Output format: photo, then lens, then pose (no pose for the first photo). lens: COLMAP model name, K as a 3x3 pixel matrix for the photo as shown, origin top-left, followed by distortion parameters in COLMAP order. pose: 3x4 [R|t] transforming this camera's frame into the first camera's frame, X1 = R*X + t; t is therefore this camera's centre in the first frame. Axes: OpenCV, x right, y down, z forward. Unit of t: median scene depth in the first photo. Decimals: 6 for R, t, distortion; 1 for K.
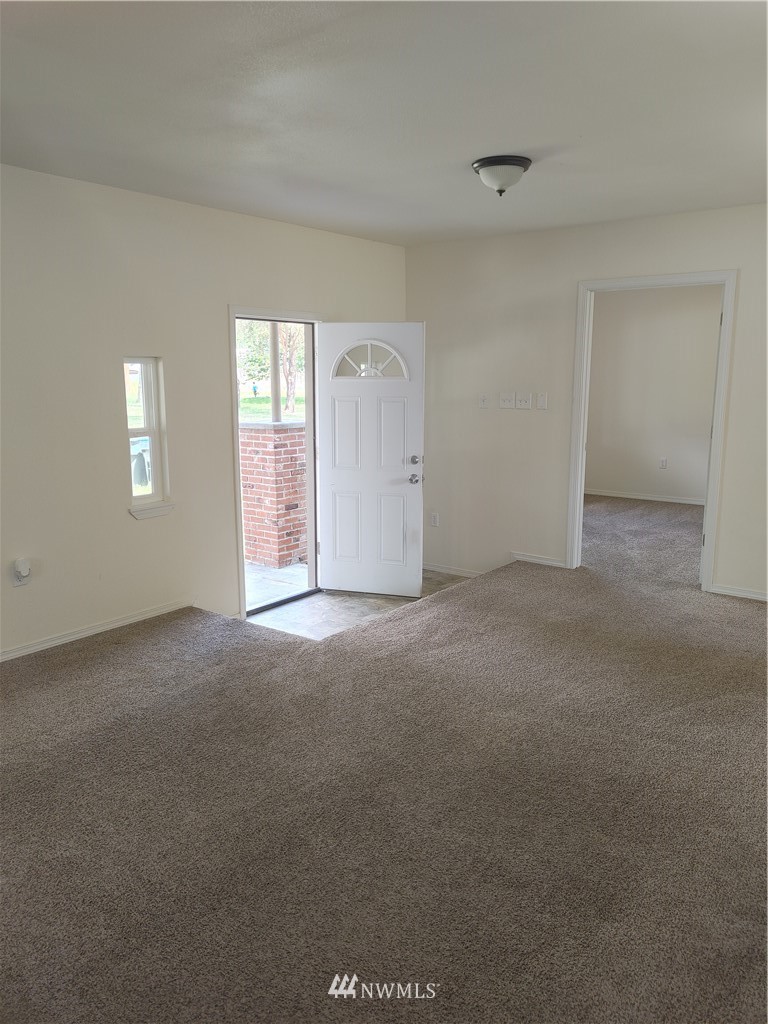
lens RADIAL K [[765.5, 0, 386.7], [0, 765.5, 491.0], [0, 0, 1]] dist [0.041764, -0.017791]
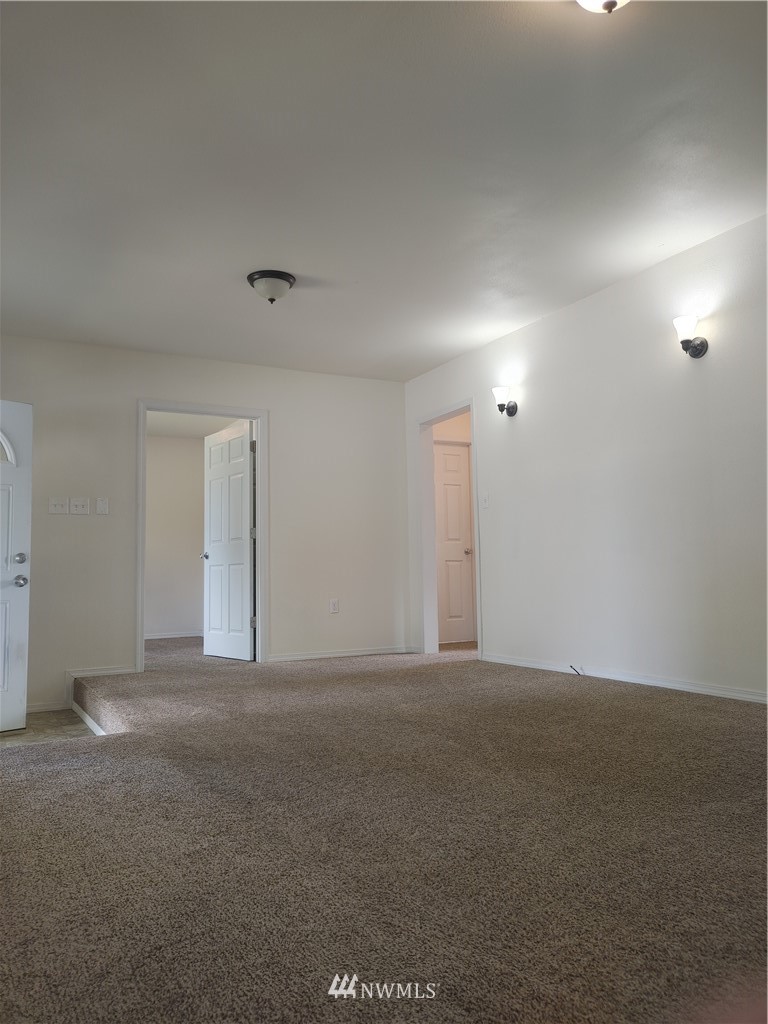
lens RADIAL K [[765.5, 0, 386.7], [0, 765.5, 491.0], [0, 0, 1]] dist [0.041764, -0.017791]
pose [[0.386782, 0.093523, 0.917417, -0.601110], [0.169316, 0.970730, -0.170342, 0.102142], [-0.906494, 0.221218, 0.359626, 0.303948]]
